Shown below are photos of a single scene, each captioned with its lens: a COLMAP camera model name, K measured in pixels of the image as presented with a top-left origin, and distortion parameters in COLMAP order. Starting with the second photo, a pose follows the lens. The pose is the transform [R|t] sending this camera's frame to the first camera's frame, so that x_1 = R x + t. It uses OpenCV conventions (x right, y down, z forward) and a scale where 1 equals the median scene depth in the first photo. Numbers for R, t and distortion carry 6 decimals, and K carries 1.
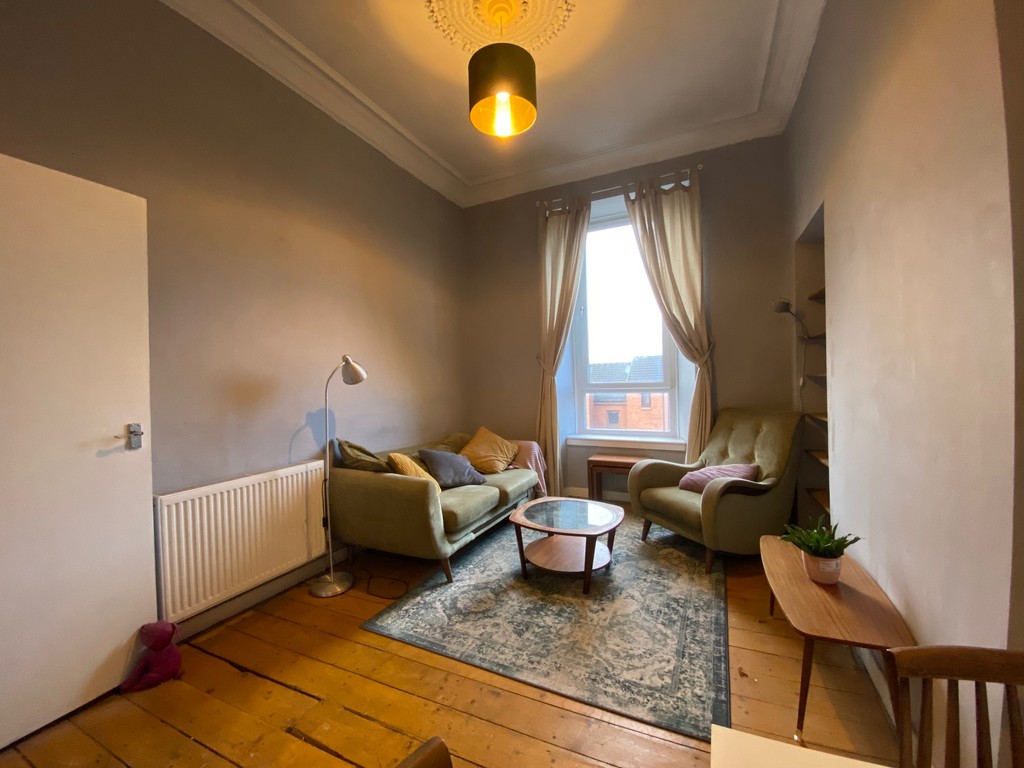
lens RADIAL K [[419.9, 0, 513.0], [0, 419.9, 382.2], [0, 0, 1]] dist [0.044299, -0.022761]
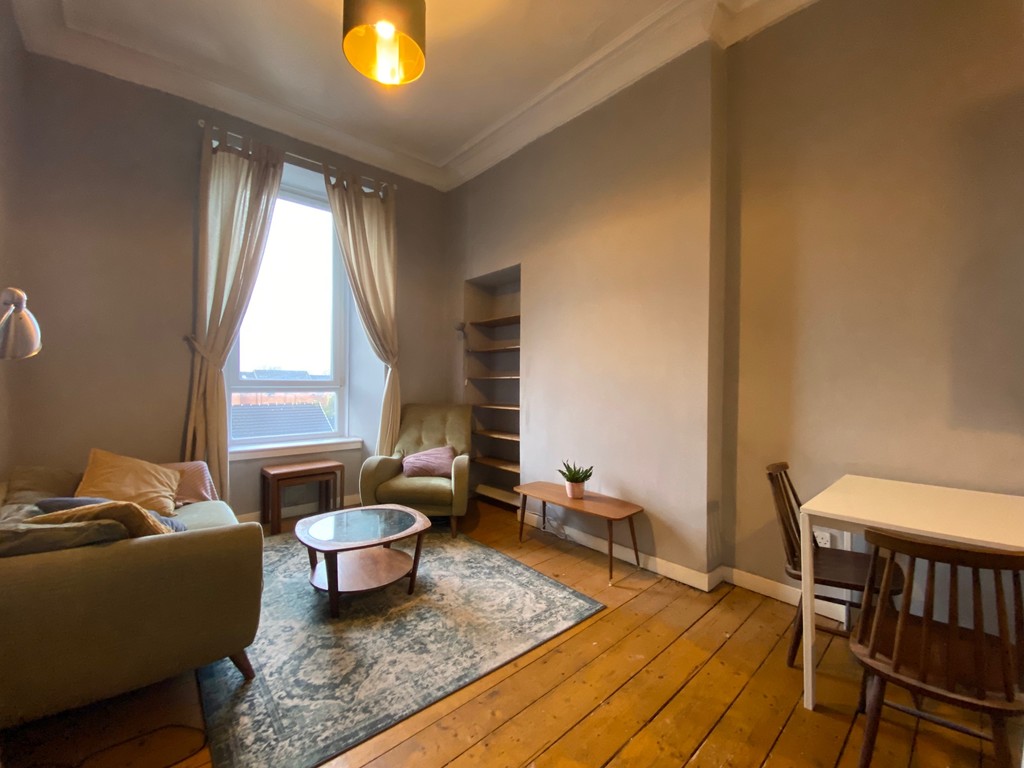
lens RADIAL K [[419.9, 0, 513.0], [0, 419.9, 382.2], [0, 0, 1]] dist [0.044299, -0.022761]
pose [[0.405186, 0.024535, 0.913905, -0.654960], [-0.008562, 0.999698, -0.023042, 0.038847], [-0.914194, 0.001512, 0.405273, 0.410635]]
